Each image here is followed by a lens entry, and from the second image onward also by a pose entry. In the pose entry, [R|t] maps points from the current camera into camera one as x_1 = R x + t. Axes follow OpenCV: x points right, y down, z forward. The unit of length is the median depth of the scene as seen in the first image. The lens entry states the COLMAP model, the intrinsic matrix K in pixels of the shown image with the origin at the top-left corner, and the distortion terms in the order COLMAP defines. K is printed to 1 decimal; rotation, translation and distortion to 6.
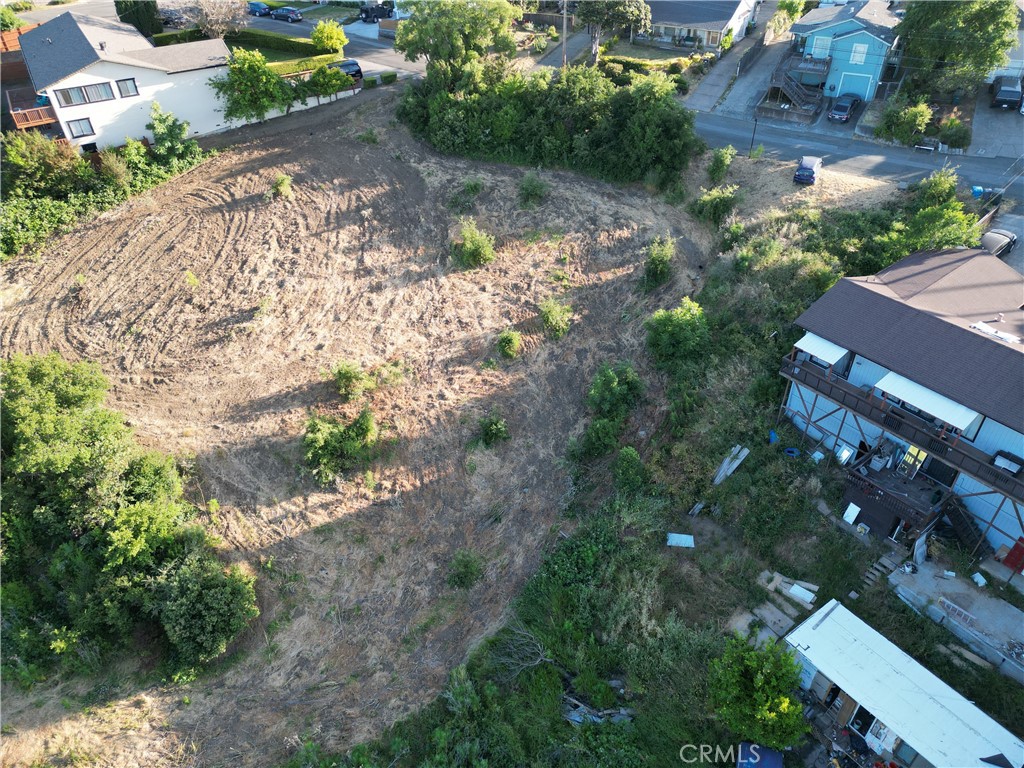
lens RADIAL K [[715.2, 0, 512.0], [0, 715.2, 384.0], [0, 0, 1]] dist [0.073938, -0.064945]
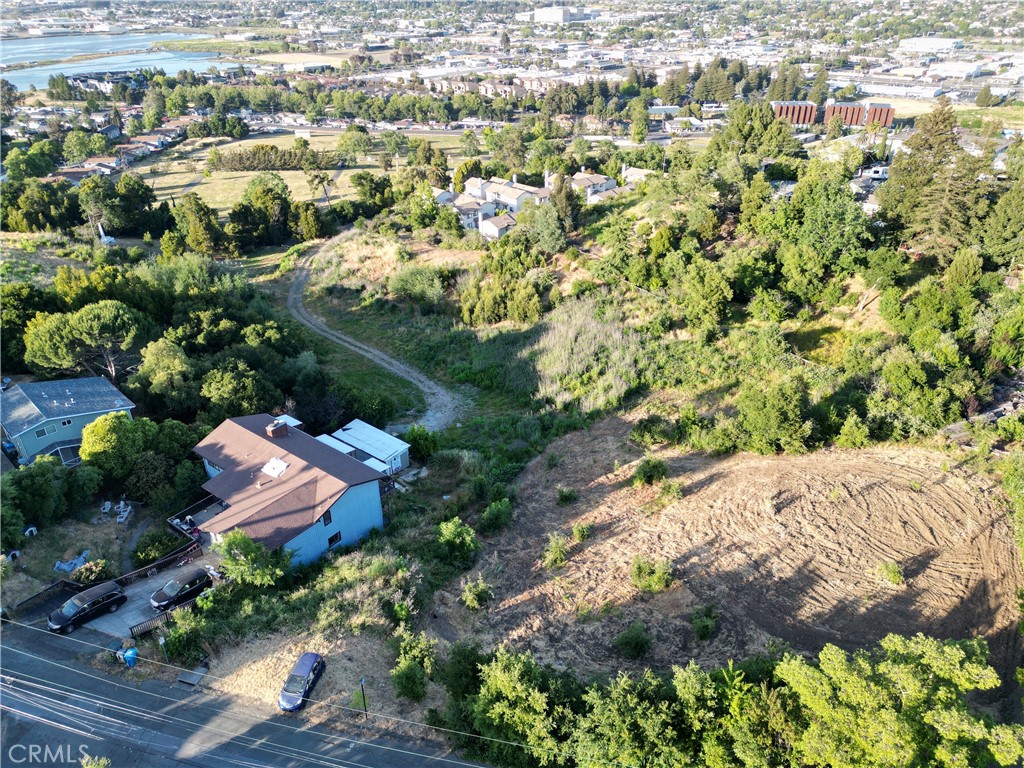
lens RADIAL K [[715.2, 0, 512.0], [0, 715.2, 384.0], [0, 0, 1]] dist [0.073938, -0.064945]
pose [[-0.967621, 0.143818, -0.207428, 0.317740], [-0.136078, 0.394906, 0.908588, -1.212050], [0.212585, 0.907395, -0.362549, 1.085899]]
